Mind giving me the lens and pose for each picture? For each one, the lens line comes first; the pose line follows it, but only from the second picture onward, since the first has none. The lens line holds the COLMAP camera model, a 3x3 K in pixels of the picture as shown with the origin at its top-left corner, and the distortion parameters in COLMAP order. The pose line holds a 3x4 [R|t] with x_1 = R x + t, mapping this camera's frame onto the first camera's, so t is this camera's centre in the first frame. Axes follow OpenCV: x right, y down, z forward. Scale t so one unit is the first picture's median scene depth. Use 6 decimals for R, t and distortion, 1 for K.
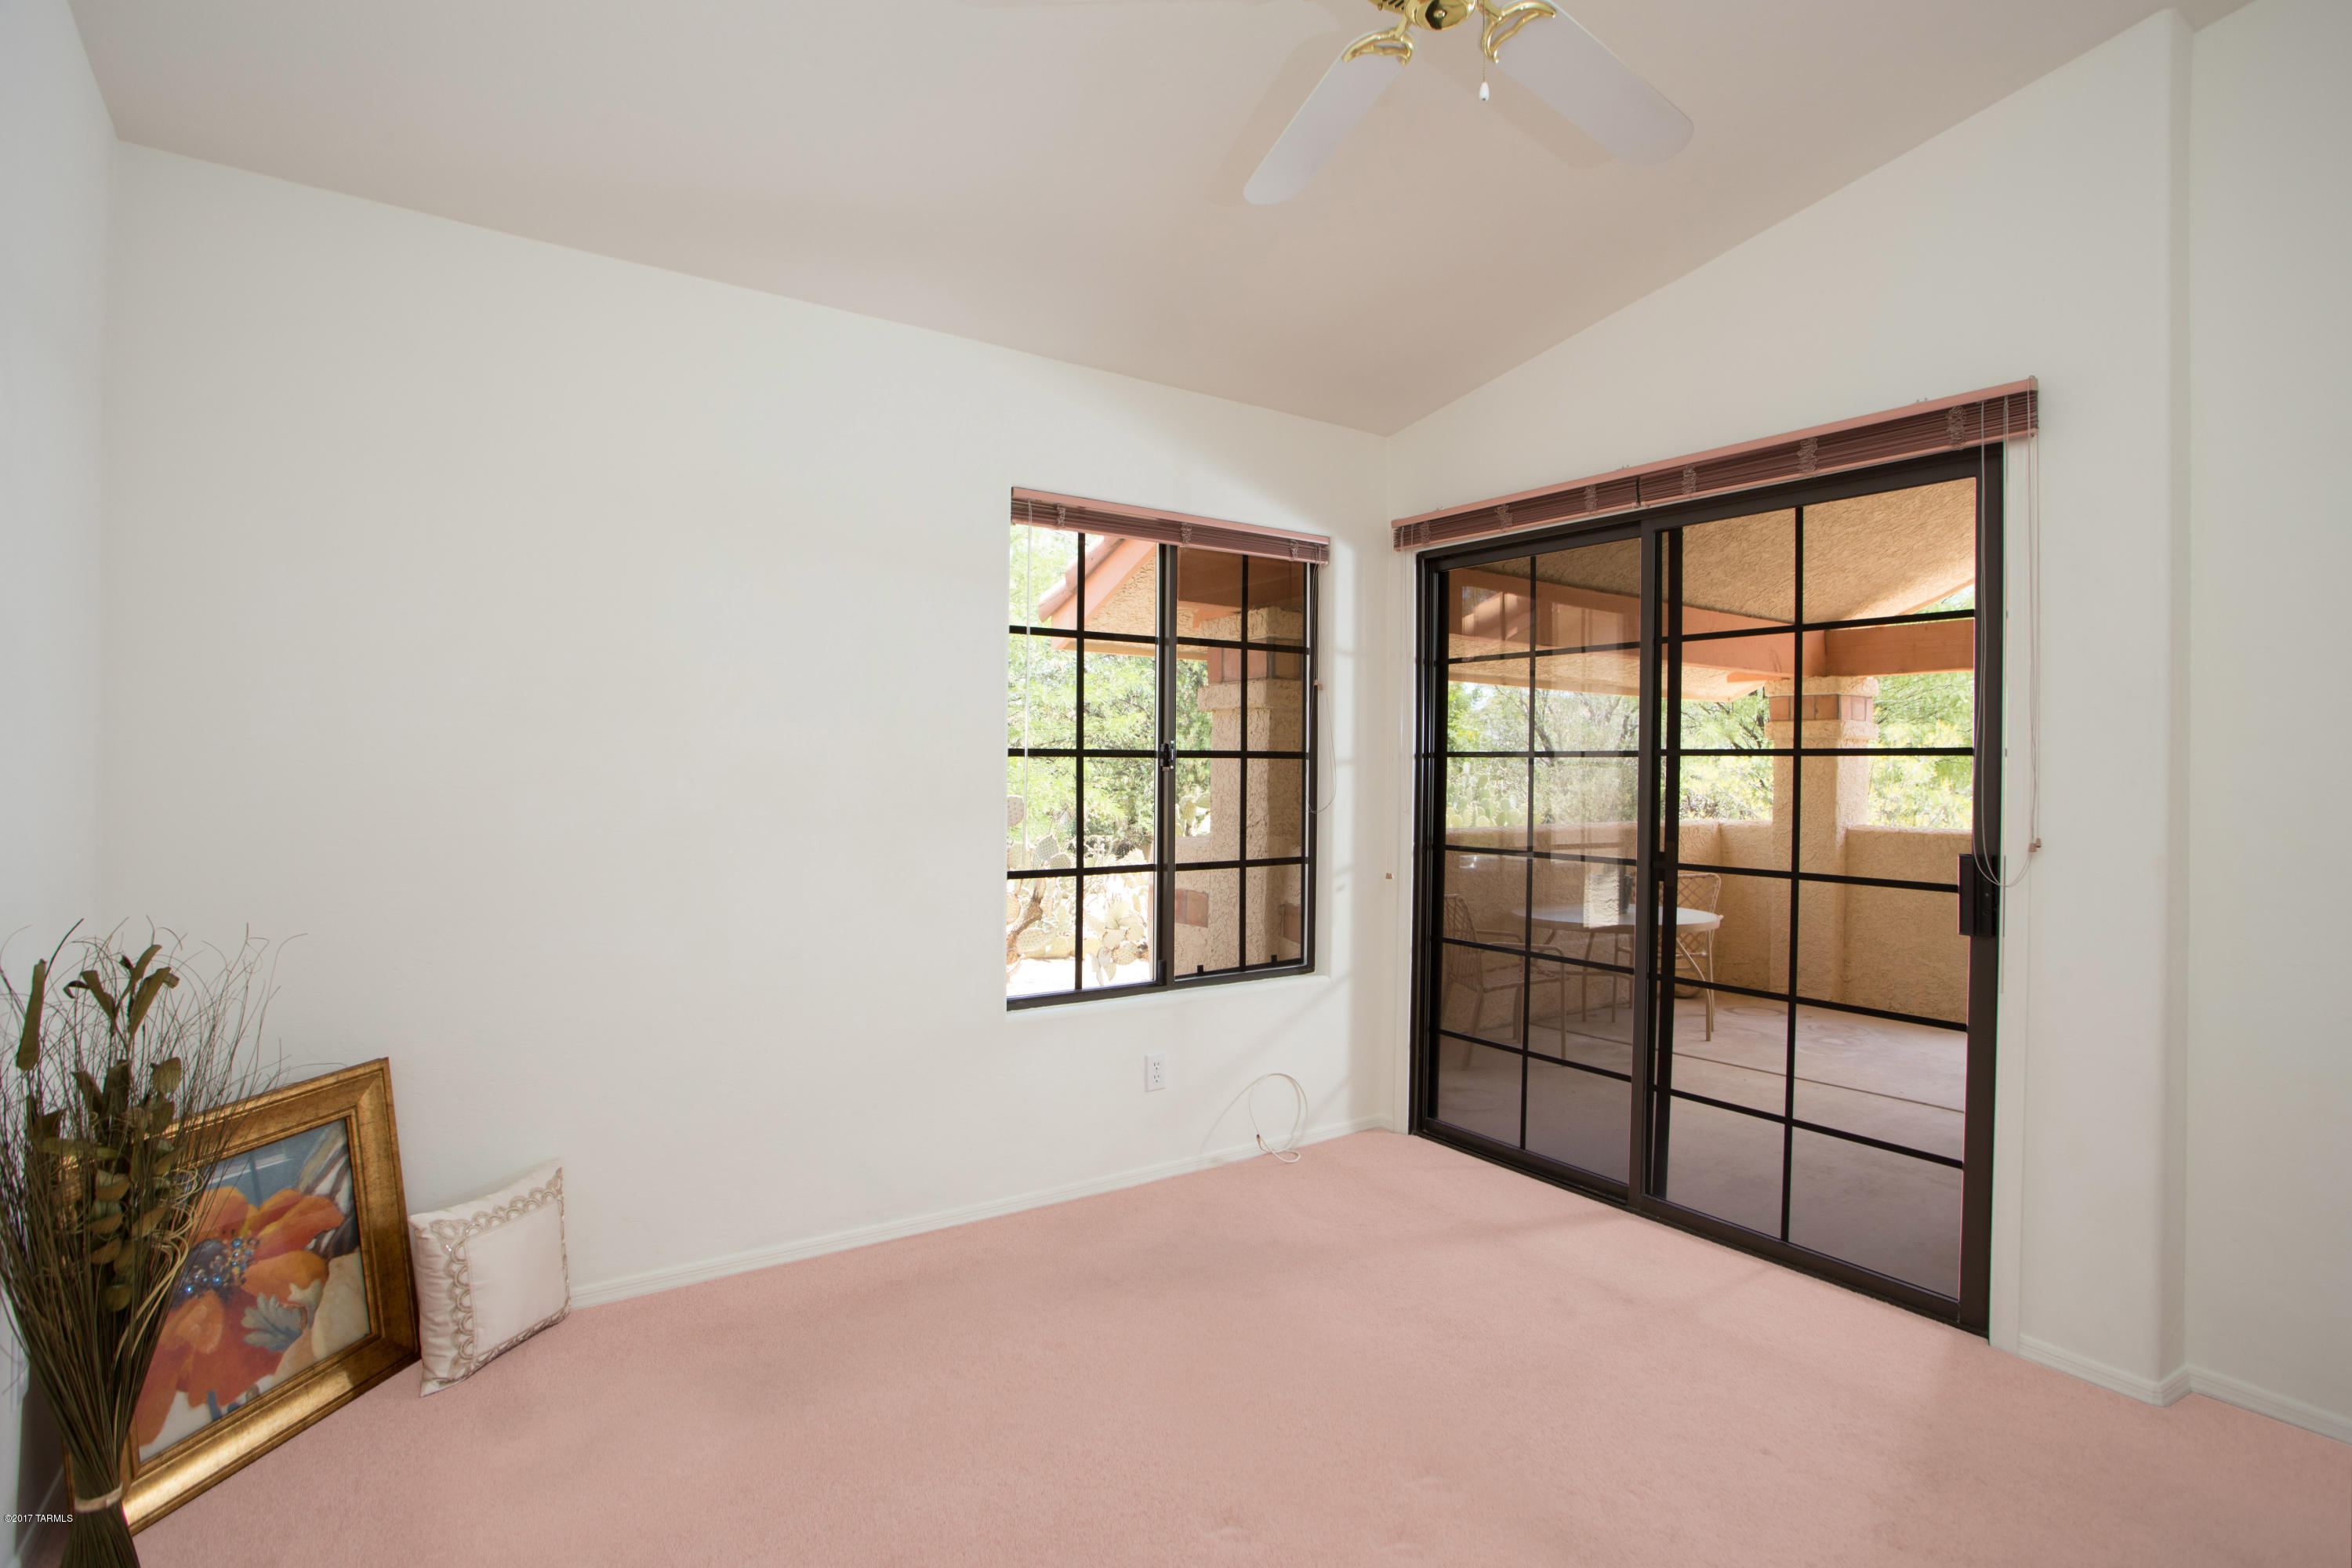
lens RADIAL K [[1166.1, 0, 1176.0], [0, 1166.1, 784.0], [0, 0, 1]] dist [-0.001228, -0.000143]
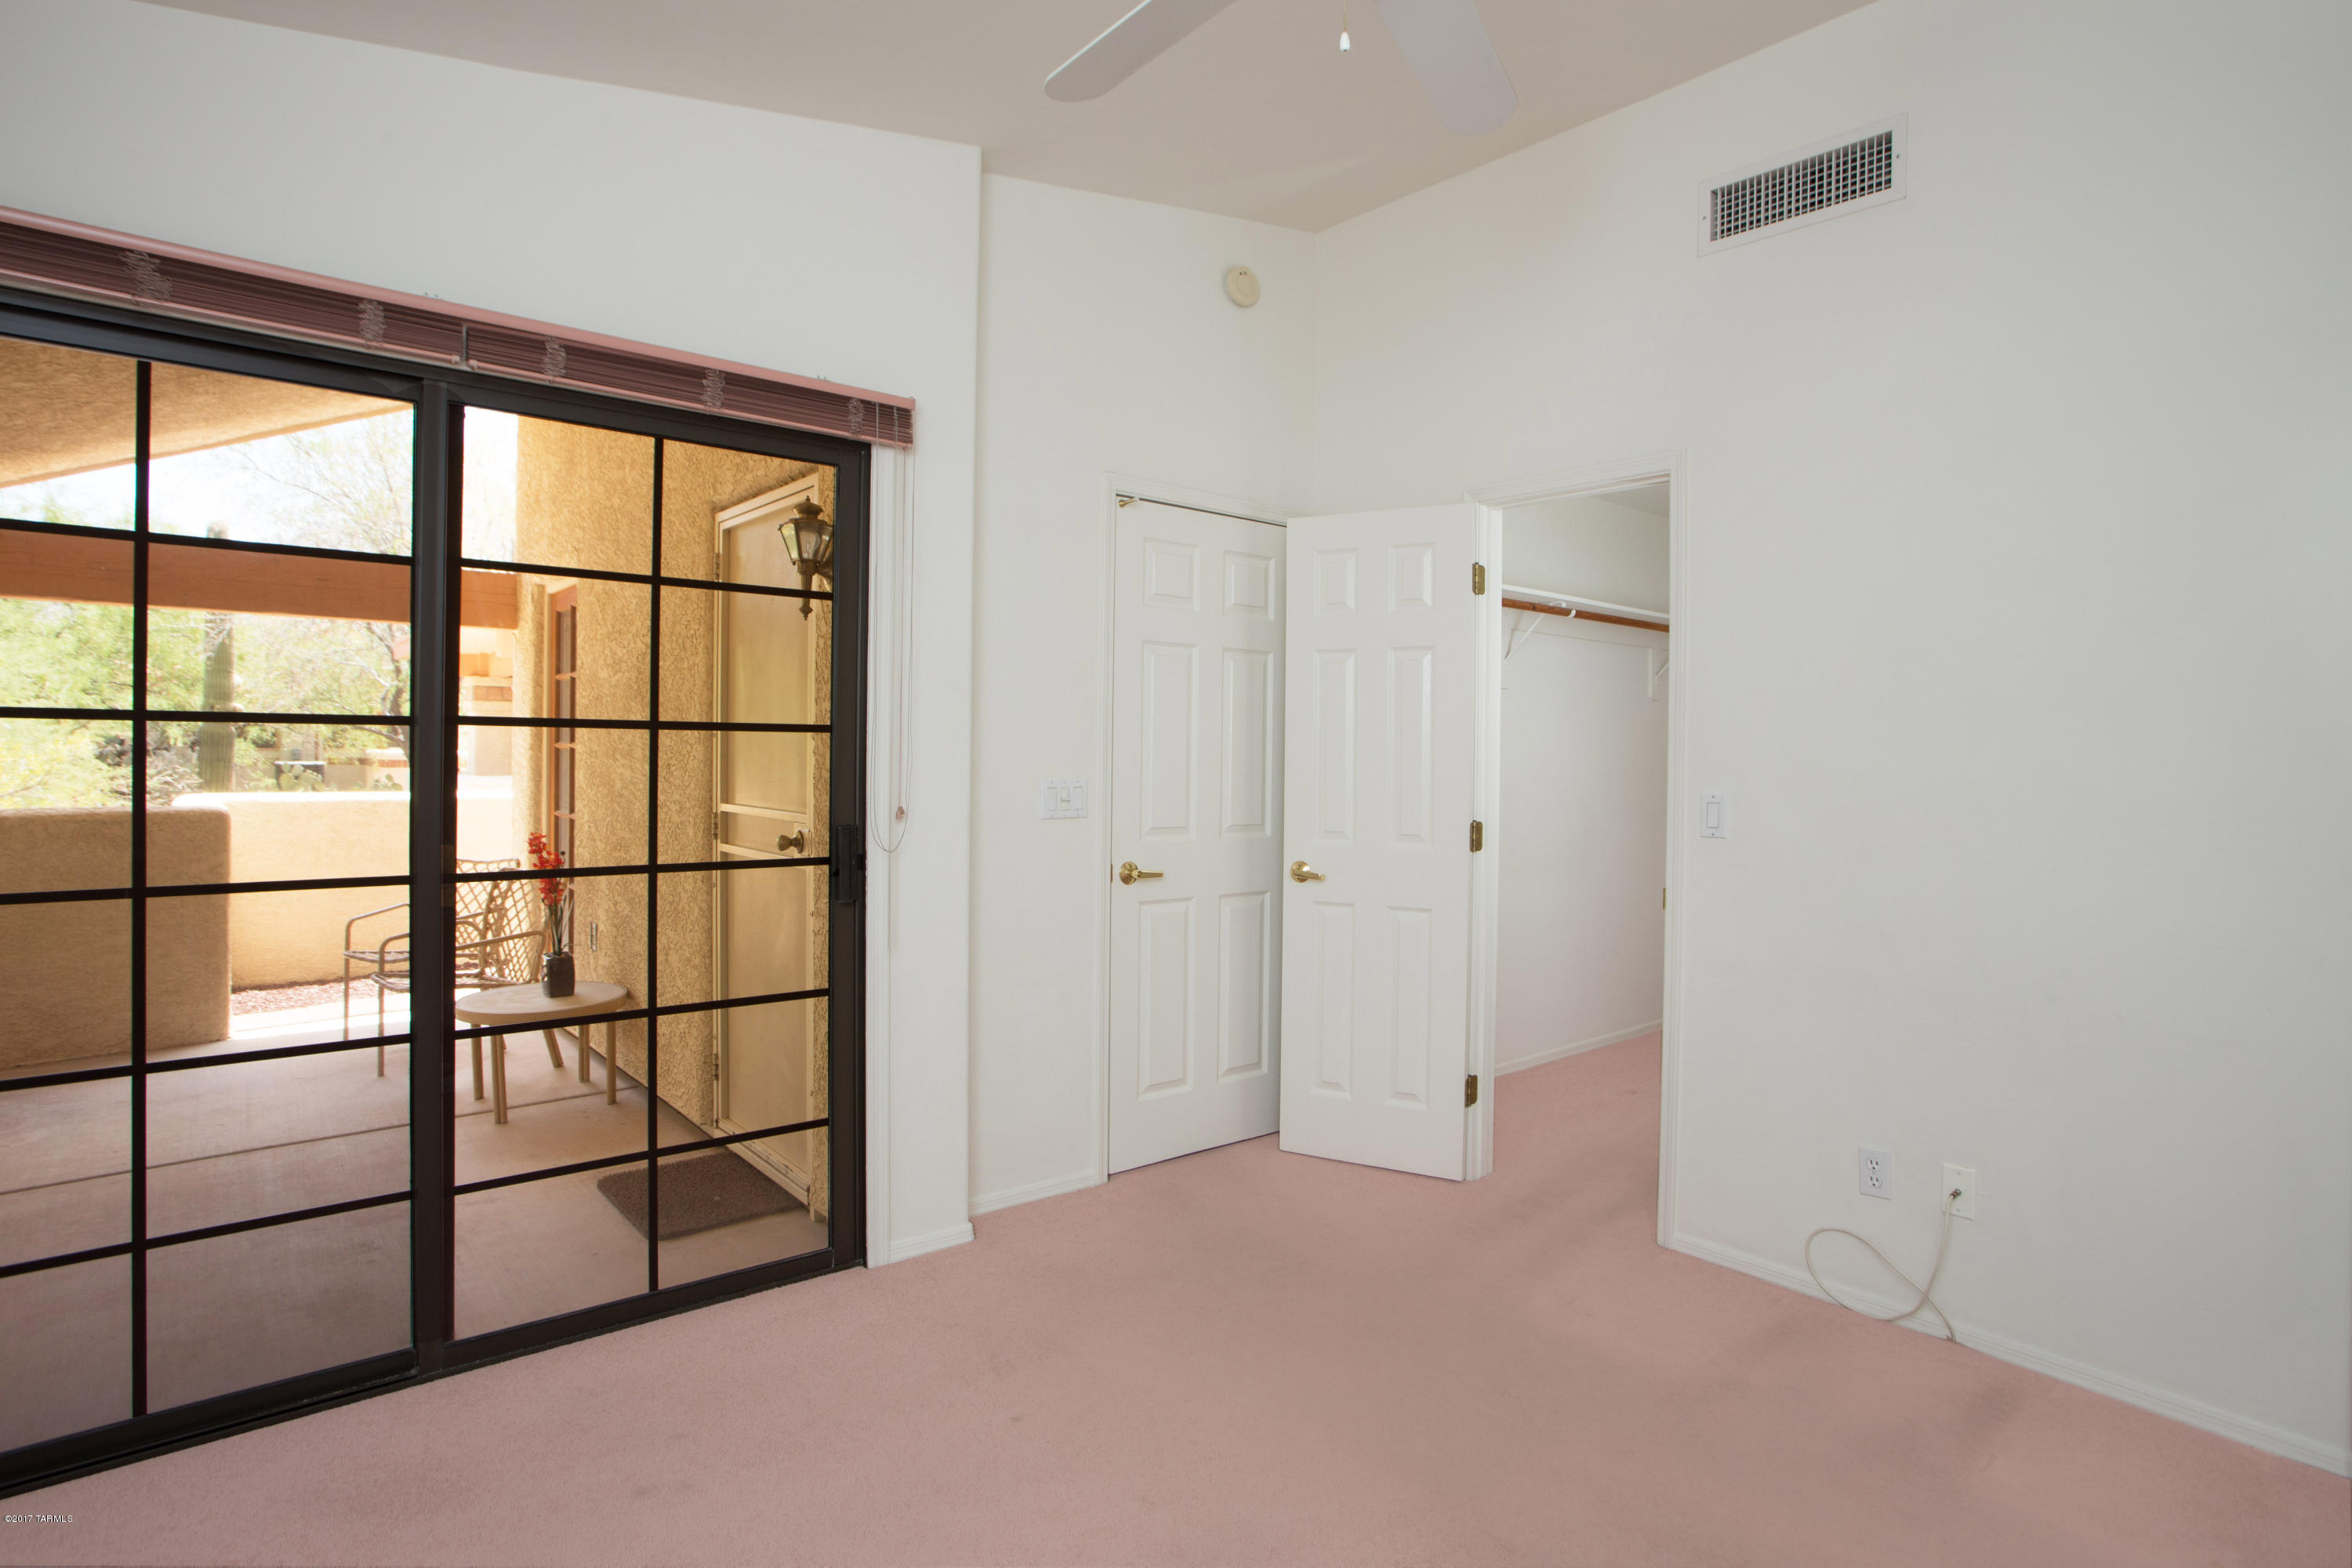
lens RADIAL K [[1328.9, 0, 1176.0], [0, 1328.9, 784.0], [0, 0, 1]] dist [0.002052, 0.001178]
pose [[-0.102297, -0.035152, 0.994133, -0.540385], [0.003352, 0.999358, 0.035682, -0.018002], [-0.994748, 0.006982, -0.102113, 0.806371]]
